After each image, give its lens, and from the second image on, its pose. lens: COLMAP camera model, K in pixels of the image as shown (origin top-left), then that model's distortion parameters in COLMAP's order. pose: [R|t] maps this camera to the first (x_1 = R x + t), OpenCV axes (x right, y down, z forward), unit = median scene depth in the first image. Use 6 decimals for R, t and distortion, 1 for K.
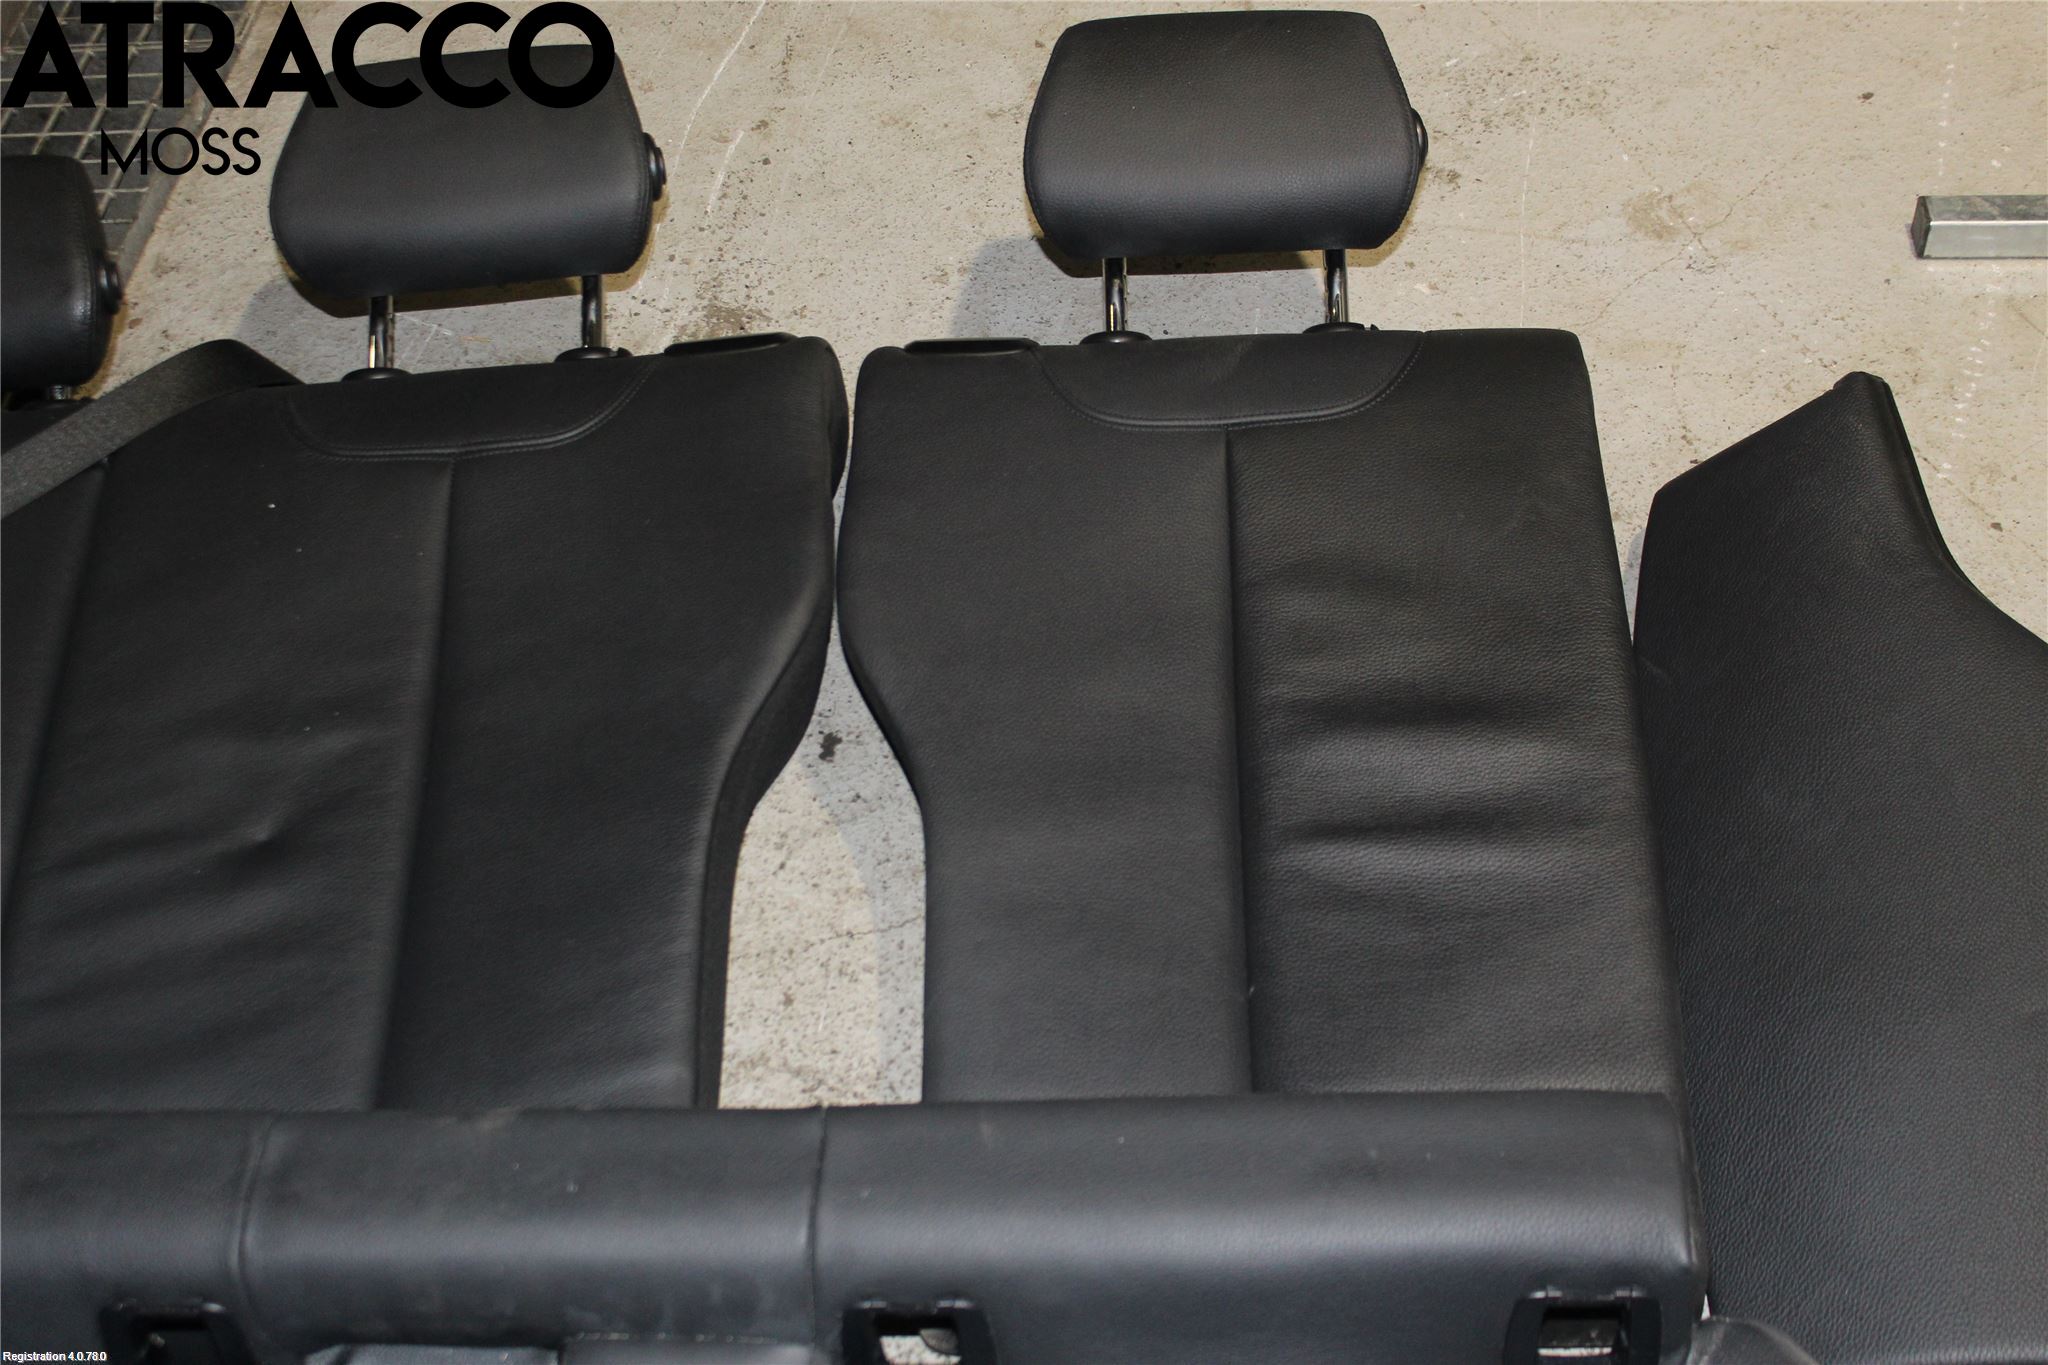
lens RADIAL K [[2722.8, 0, 1024.0], [0, 2722.8, 682.5], [0, 0, 1]] dist [-0.050475, 0.074407]
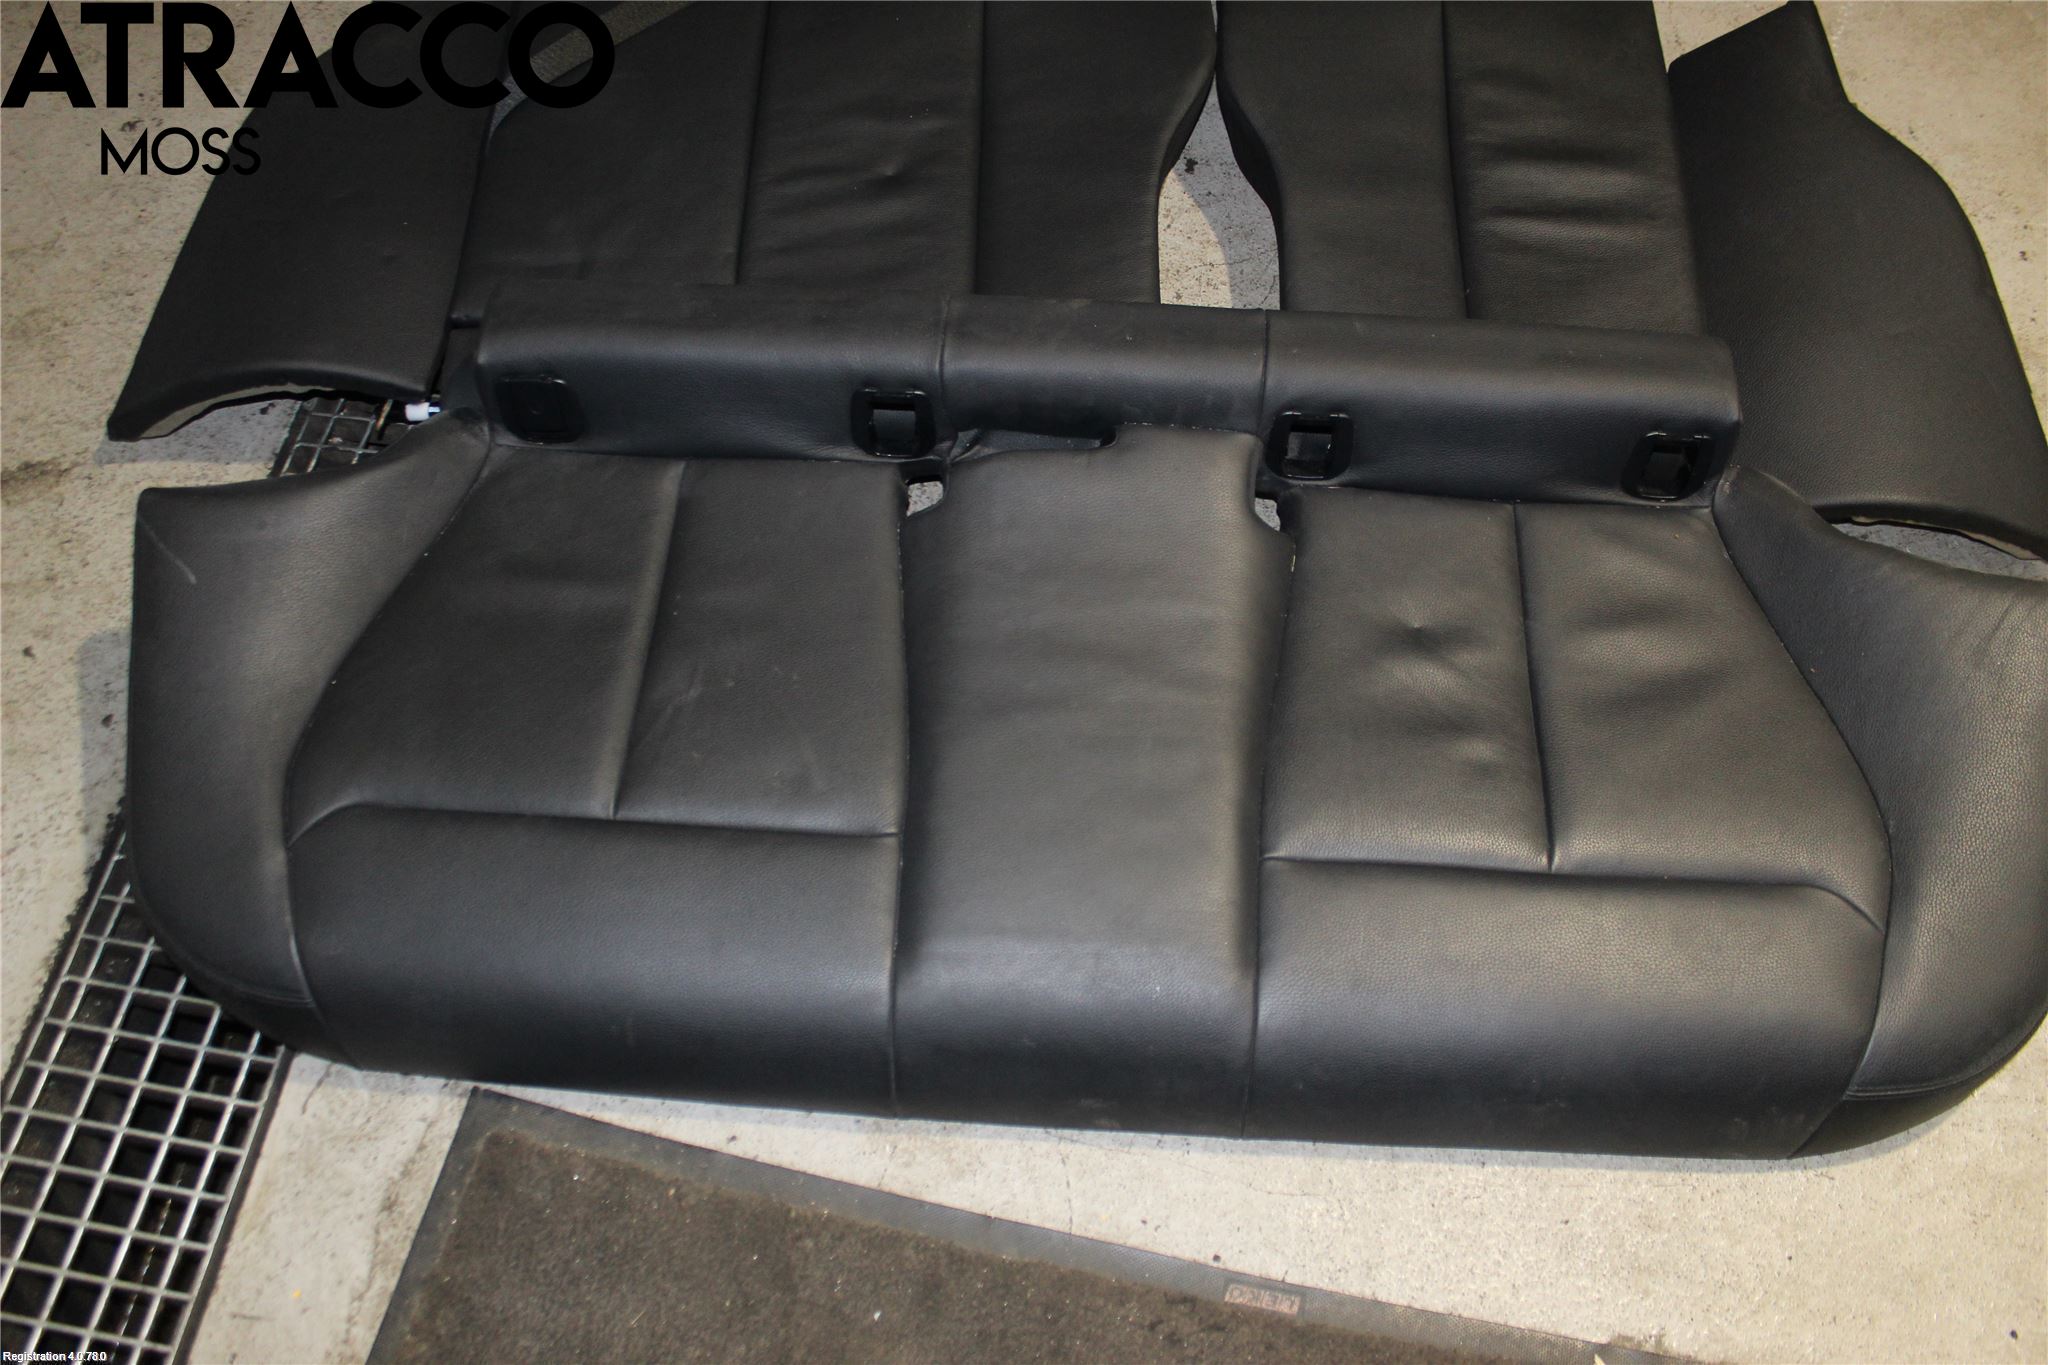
lens RADIAL K [[1697.6, 0, 1024.0], [0, 1697.6, 682.5], [0, 0, 1]] dist [-0.150950, 0.127330]
pose [[0.997318, 0.065474, 0.032696, -0.192696], [-0.070538, 0.979044, 0.191043, 0.150921], [-0.019503, -0.192837, 0.981037, -0.096566]]
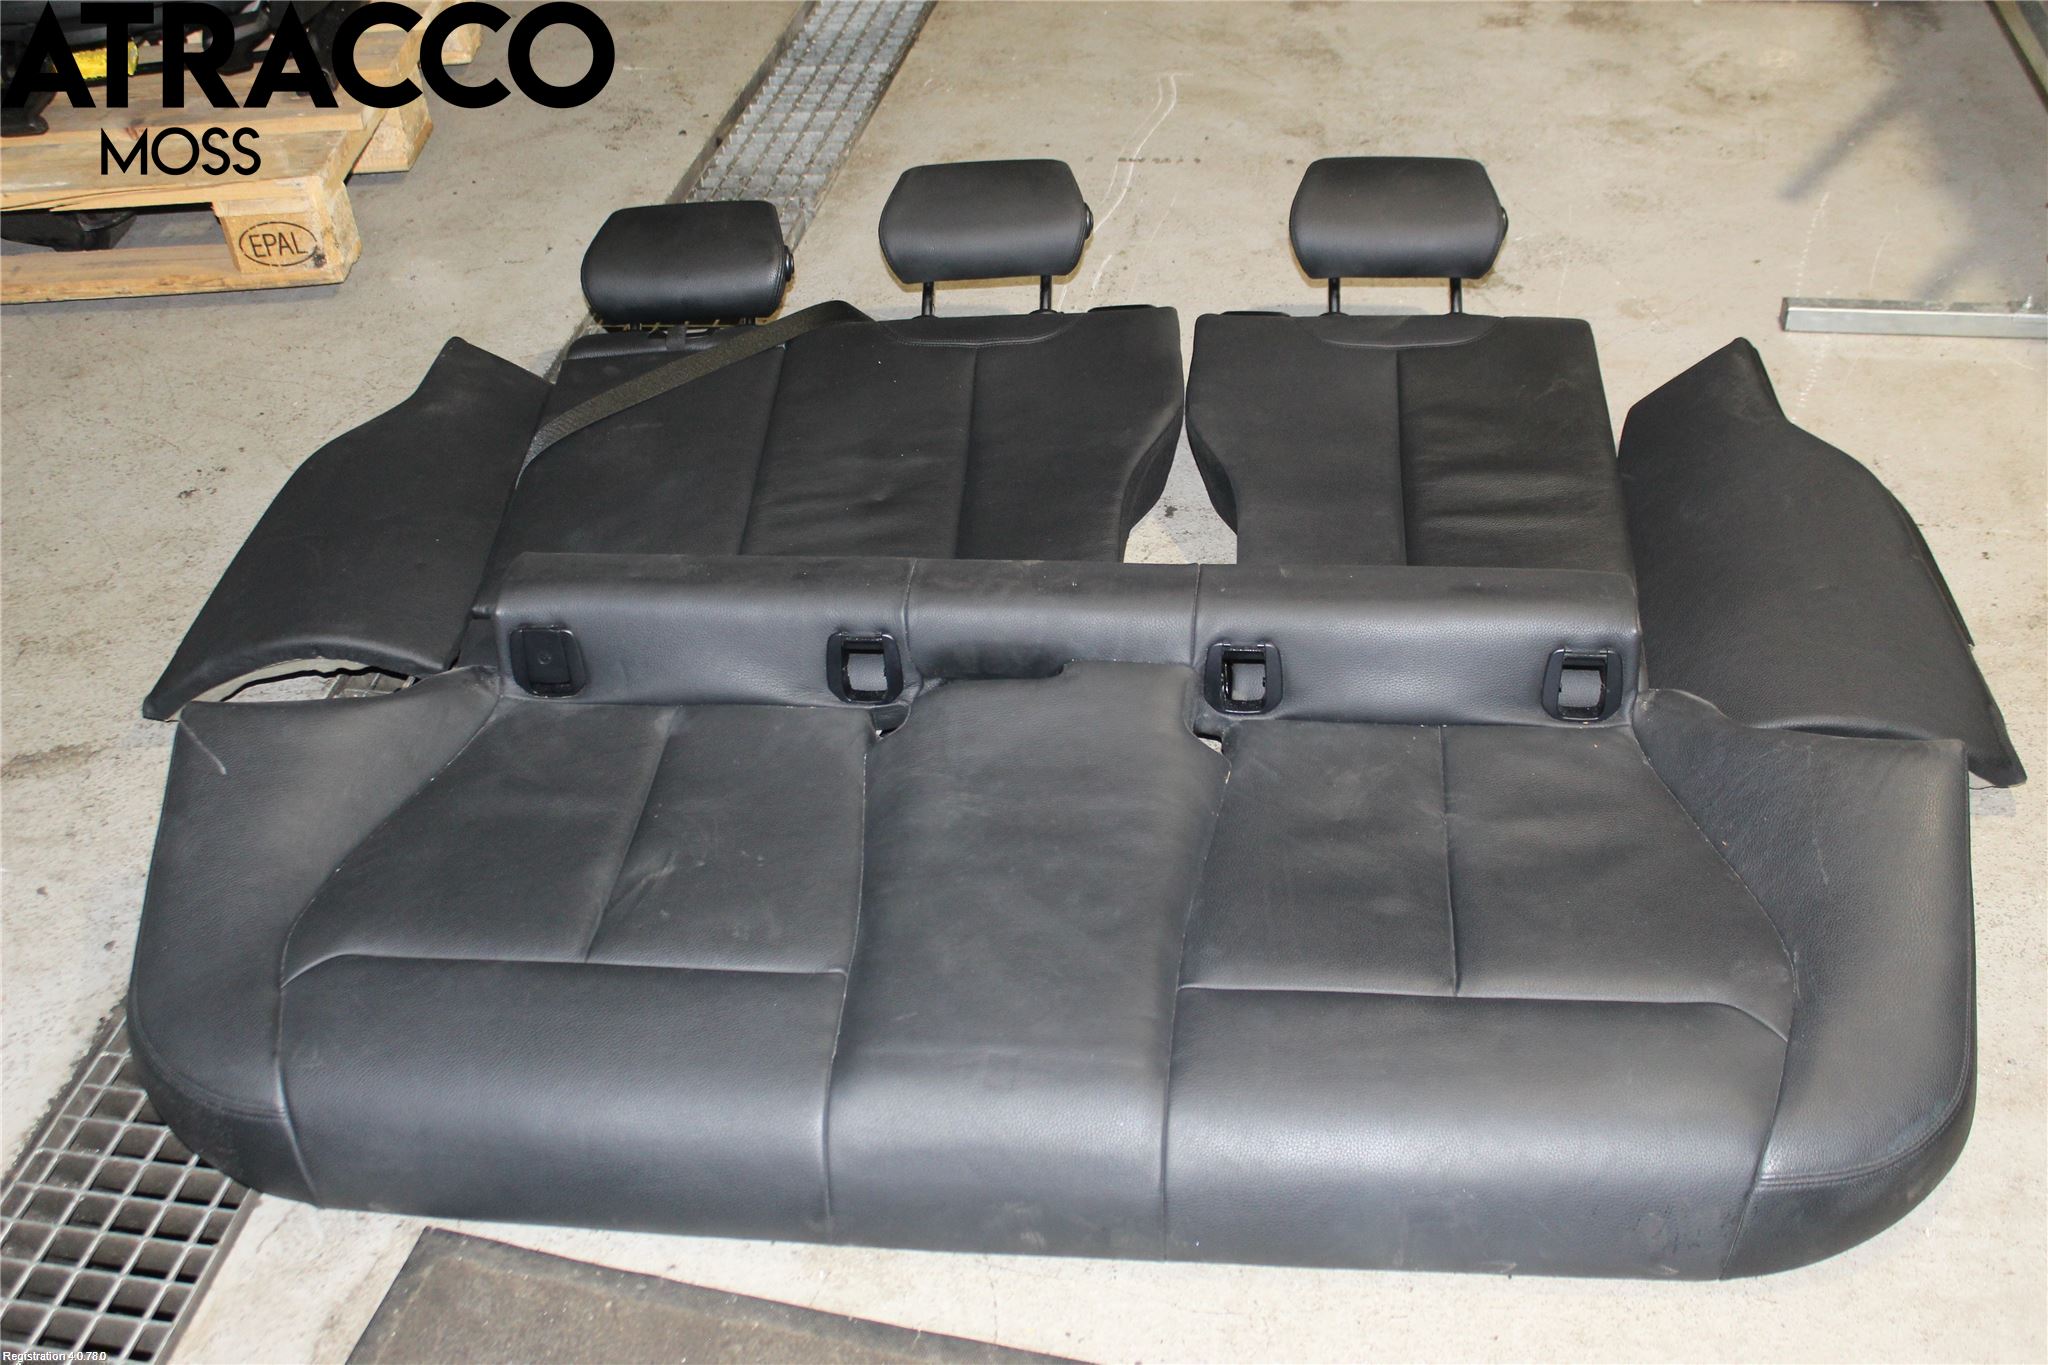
lens RADIAL K [[2207.4, 0, 1024.0], [0, 2207.4, 682.5], [0, 0, 1]] dist [-0.115092, 0.172637]
pose [[0.996705, 0.059577, -0.055050, -0.082555], [-0.068698, 0.980840, -0.182301, 0.417363], [0.043135, 0.185482, 0.981700, -0.432930]]
